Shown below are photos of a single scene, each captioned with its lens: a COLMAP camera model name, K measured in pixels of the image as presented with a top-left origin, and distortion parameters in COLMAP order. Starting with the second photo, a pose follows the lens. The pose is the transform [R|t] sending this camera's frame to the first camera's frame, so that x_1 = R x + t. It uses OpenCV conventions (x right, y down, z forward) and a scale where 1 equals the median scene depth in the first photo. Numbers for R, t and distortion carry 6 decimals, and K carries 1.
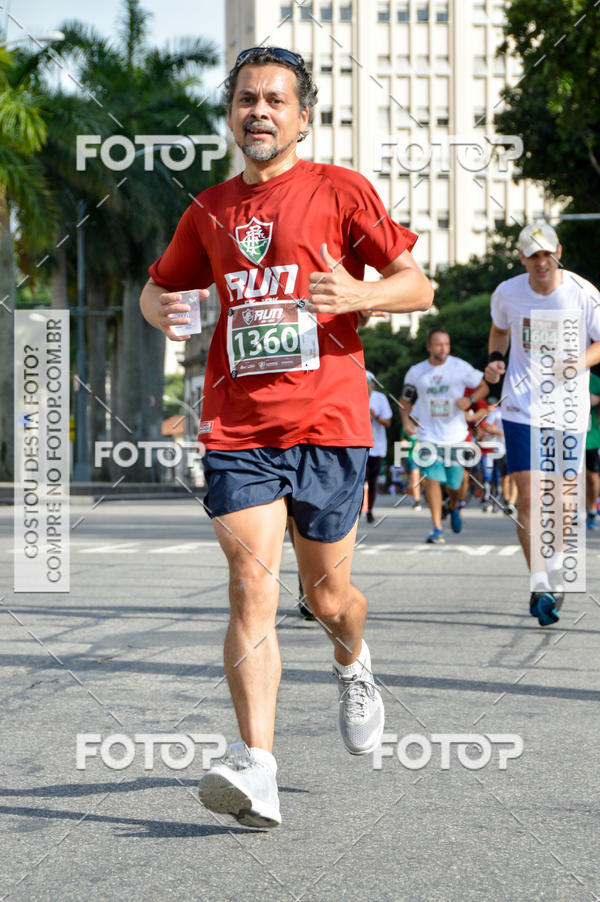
lens RADIAL K [[4423.3, 0, 320.0], [0, 4423.3, 421.9], [0, 0, 1]] dist [0.390707, 1.004643]
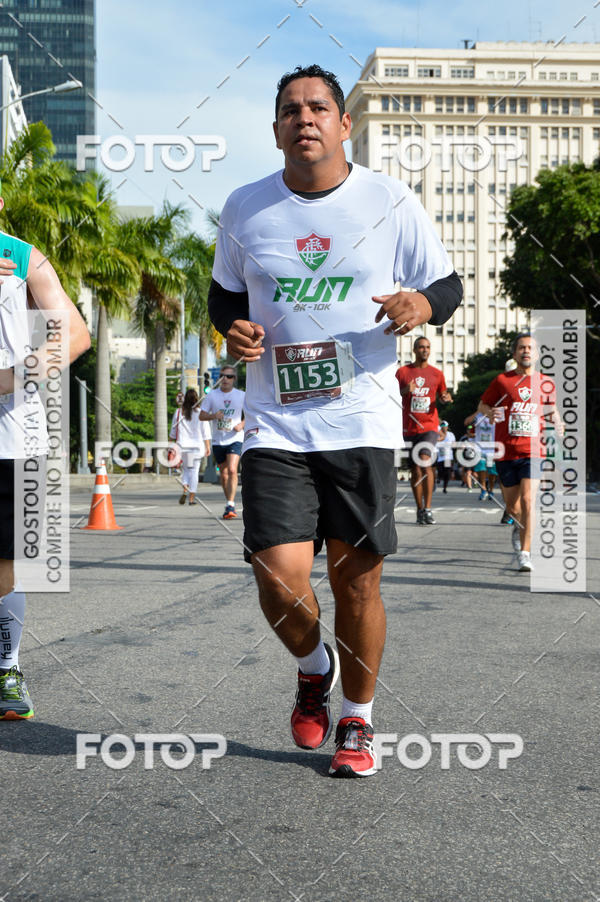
lens RADIAL K [[4423.3, 0, 320.0], [0, 4423.3, 421.9], [0, 0, 1]] dist [0.390707, 1.004643]
pose [[0.997087, 0.000695, -0.076266, 0.104163], [-0.001797, 0.999895, -0.014386, 0.018783], [0.076248, 0.014481, 0.996984, -0.818516]]
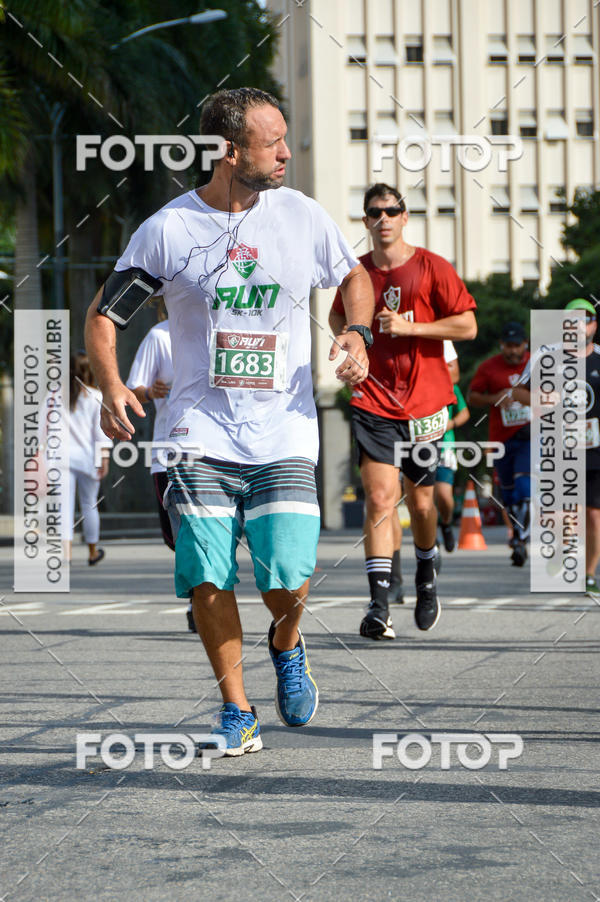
lens RADIAL K [[4531.3, 0, 274.4], [0, 4531.3, 451.0], [0, 0, 1]] dist [0.390328, 1.537857]
pose [[0.999883, -0.012432, -0.008872, -0.014511], [0.012381, 0.999907, -0.005753, 0.008482], [0.008942, 0.005642, 0.999944, 0.294420]]
